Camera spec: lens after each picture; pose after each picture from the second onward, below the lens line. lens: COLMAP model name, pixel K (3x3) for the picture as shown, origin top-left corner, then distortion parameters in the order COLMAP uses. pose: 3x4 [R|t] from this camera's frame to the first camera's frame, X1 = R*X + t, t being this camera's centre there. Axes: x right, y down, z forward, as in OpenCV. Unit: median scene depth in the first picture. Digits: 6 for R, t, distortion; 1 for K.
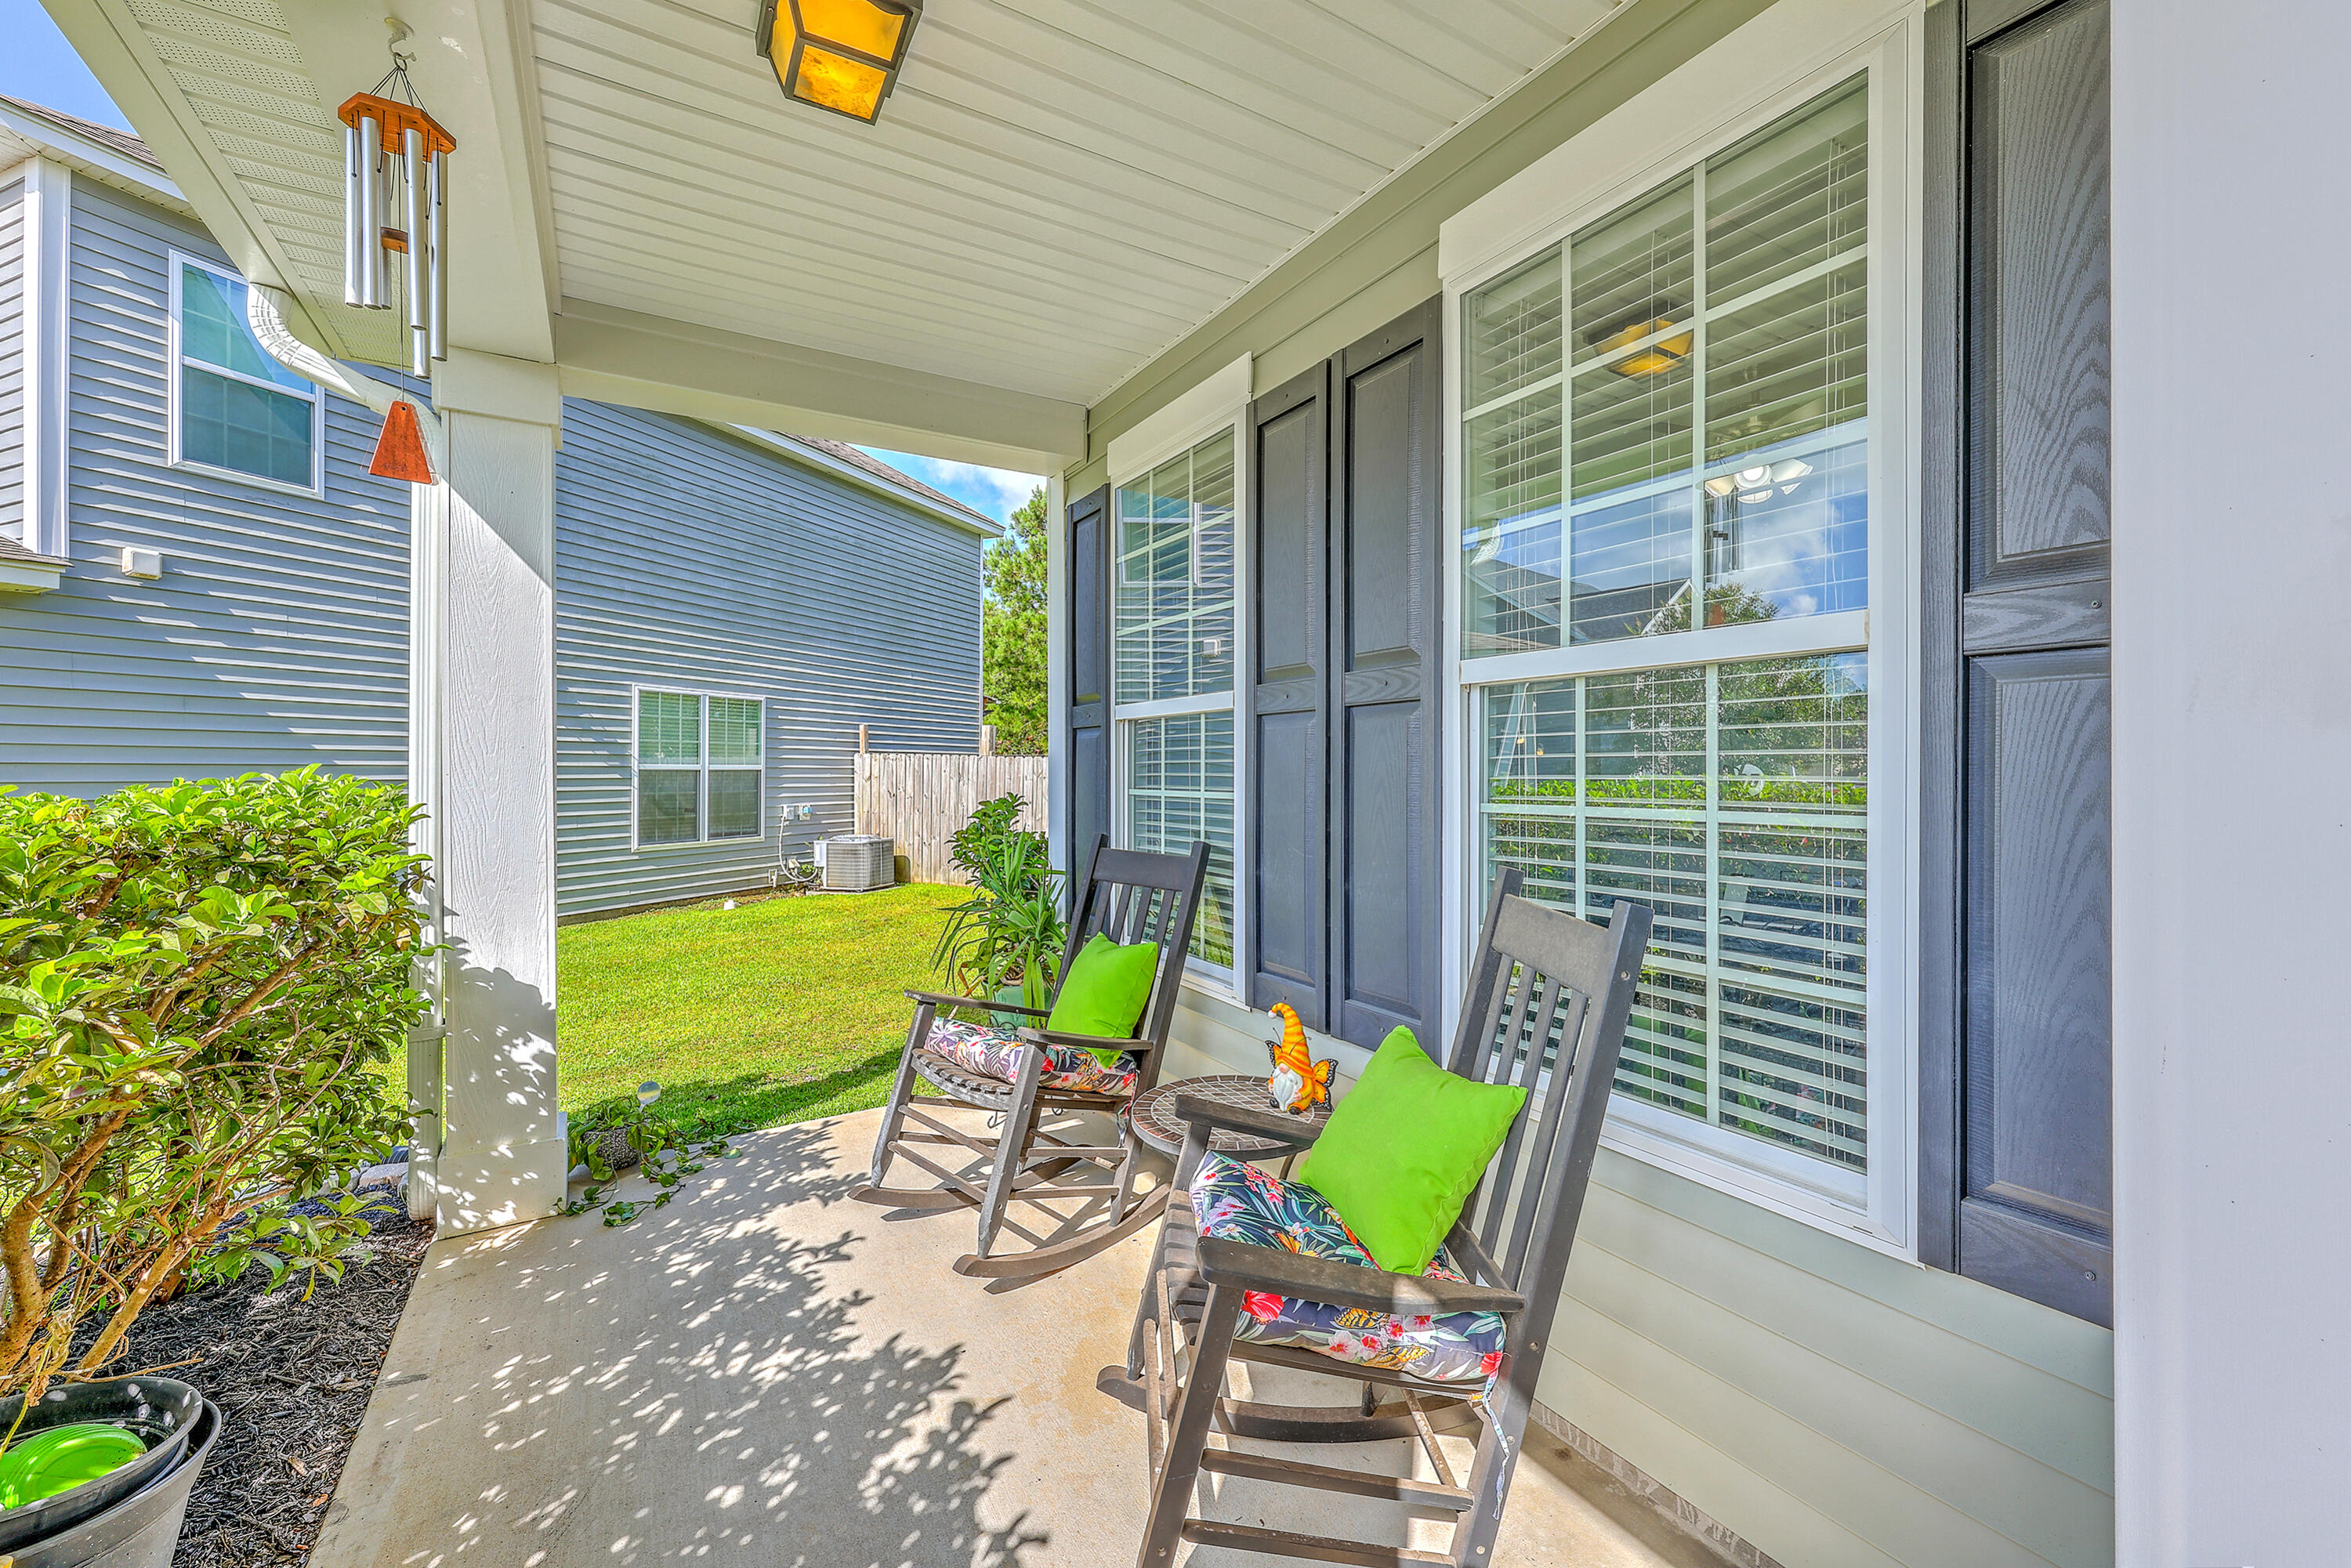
lens RADIAL K [[952.0, 0, 1187.9], [0, 952.0, 791.2], [0, 0, 1]] dist [0.010812, -0.012479]
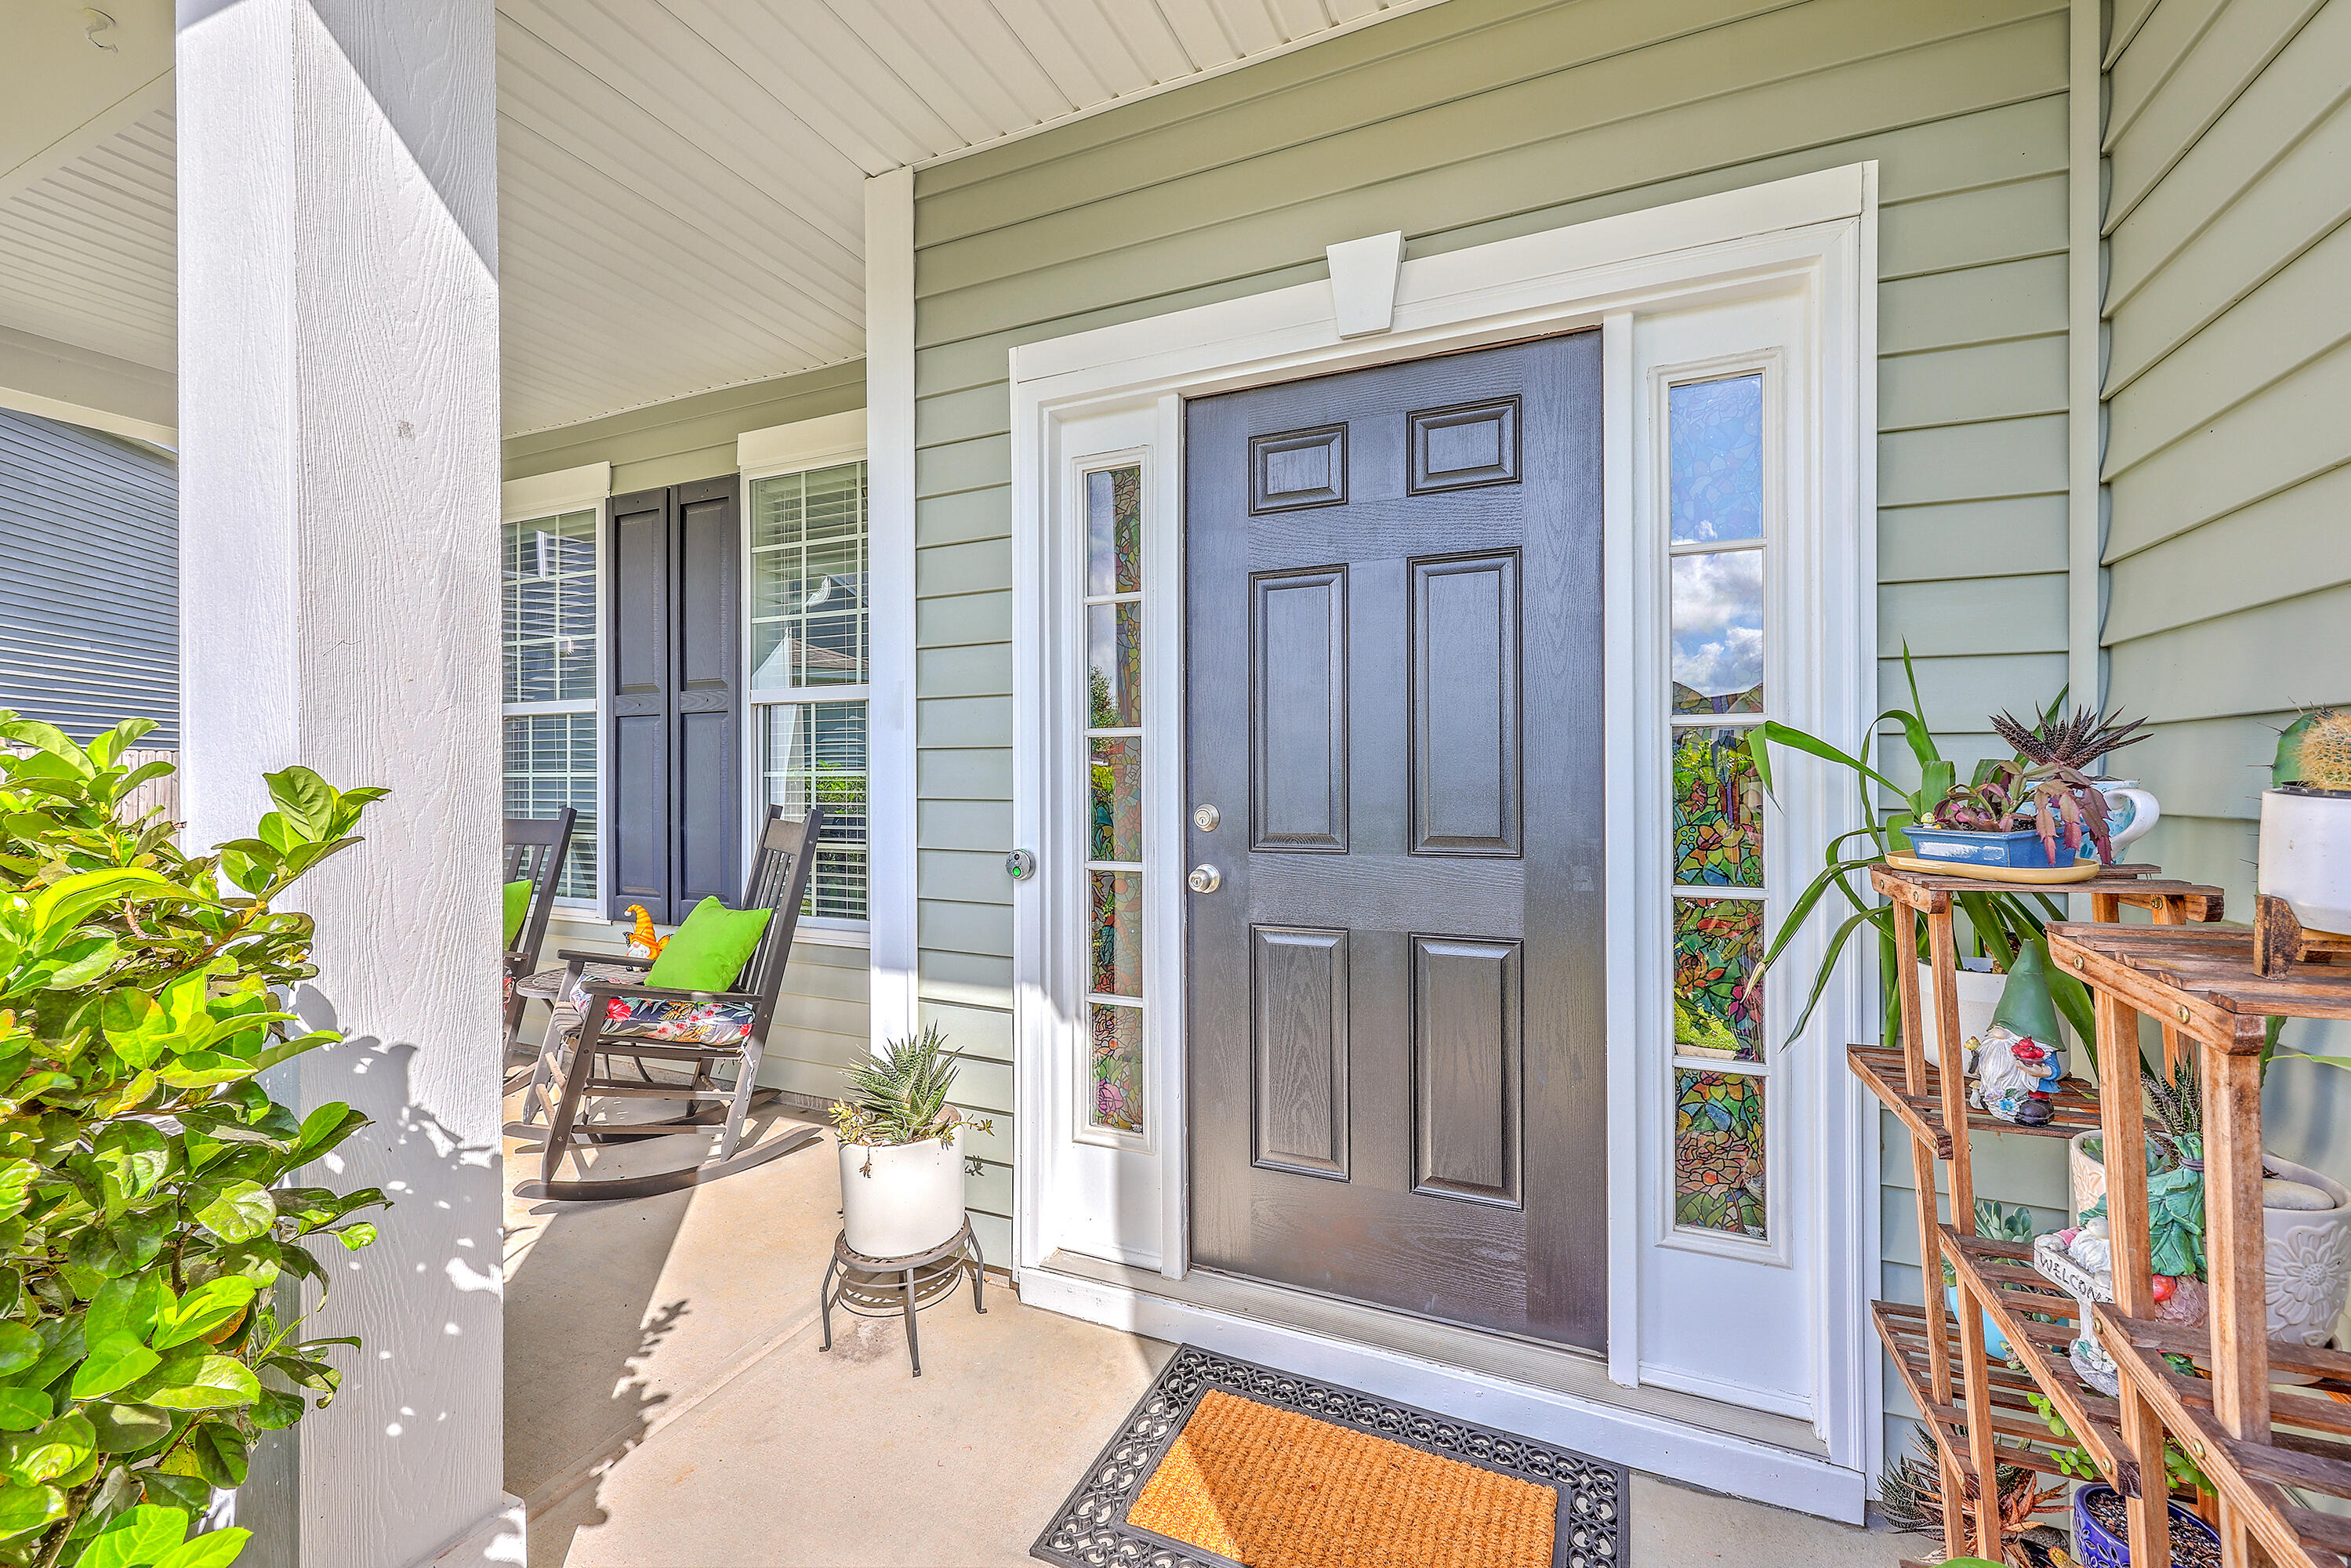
lens RADIAL K [[952.1, 0, 1187.9], [0, 952.1, 791.2], [0, 0, 1]] dist [0.010812, -0.012479]
pose [[0.819923, -0.002323, 0.572470, -0.043815], [0.011941, 0.999844, -0.013046, 0.061304], [-0.572350, 0.017532, 0.819822, -0.669618]]
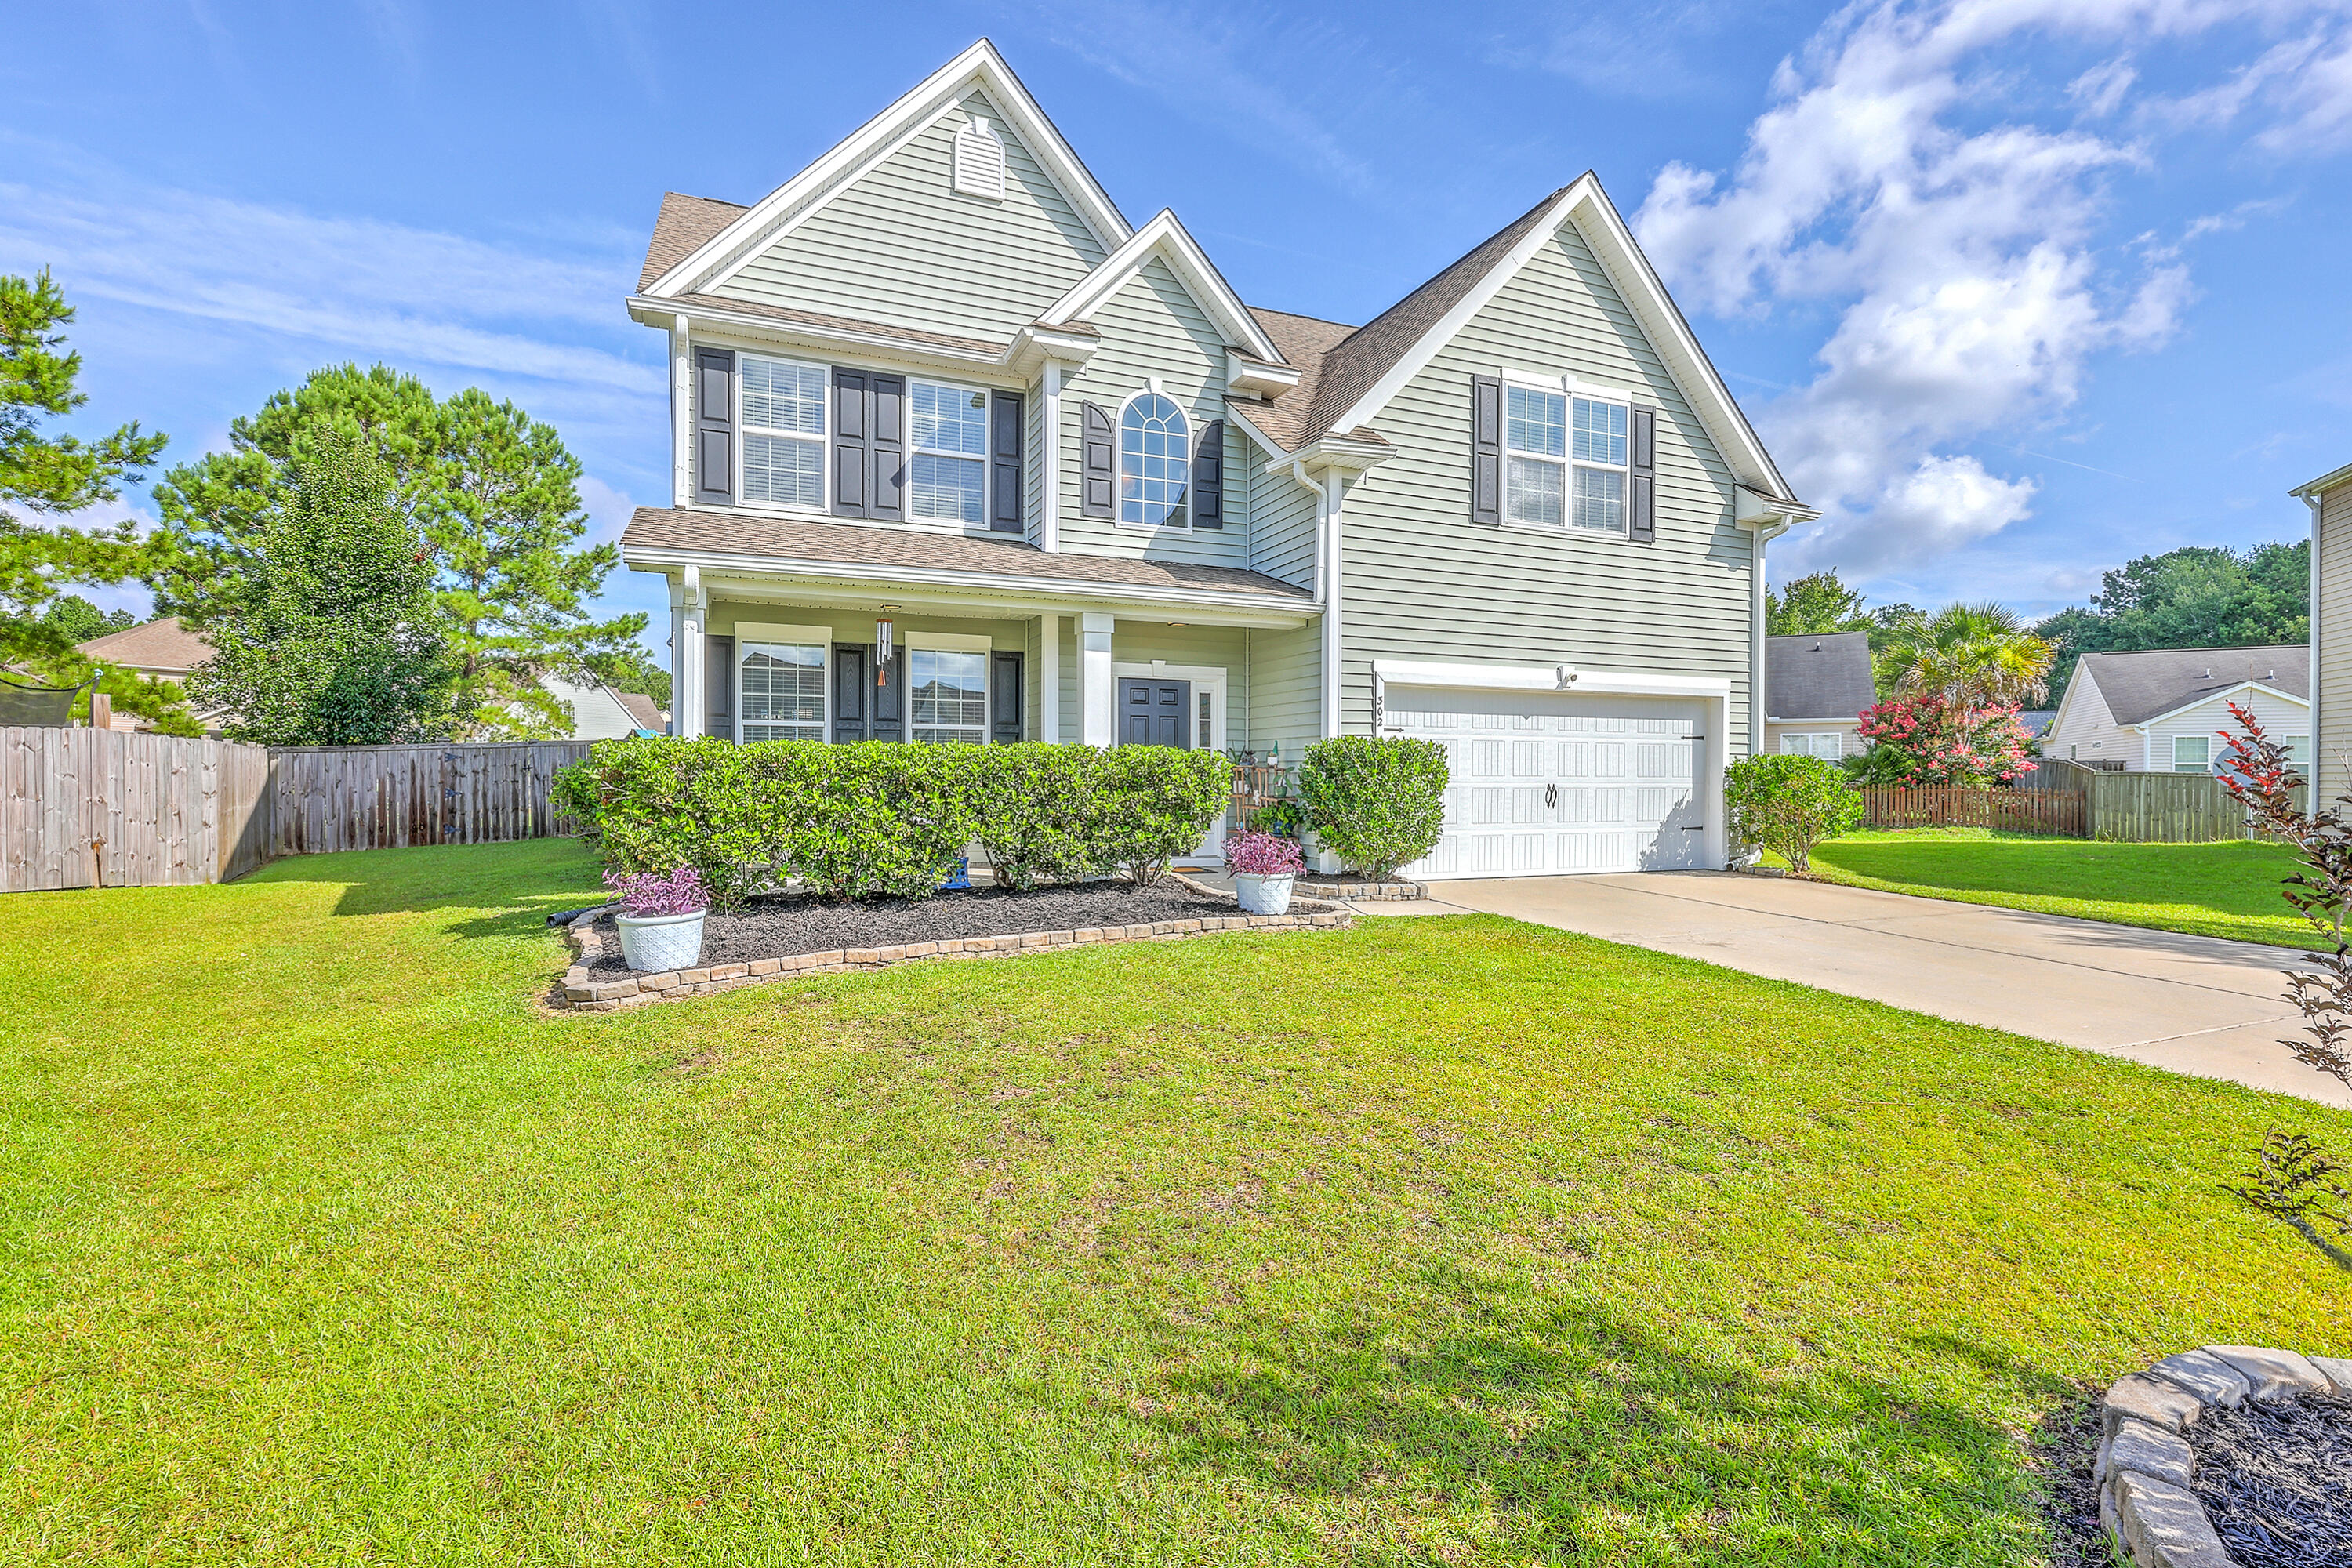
lens RADIAL K [[1109.3, 0, 1193.1], [0, 1109.3, 782.4], [0, 0, 1]] dist [0.000598, 0.000326]
pose [[0.124086, -0.002992, 0.992267, -3.958584], [0.018699, 0.999825, 0.000676, 0.144275], [-0.992095, 0.018470, 0.124120, -0.860038]]
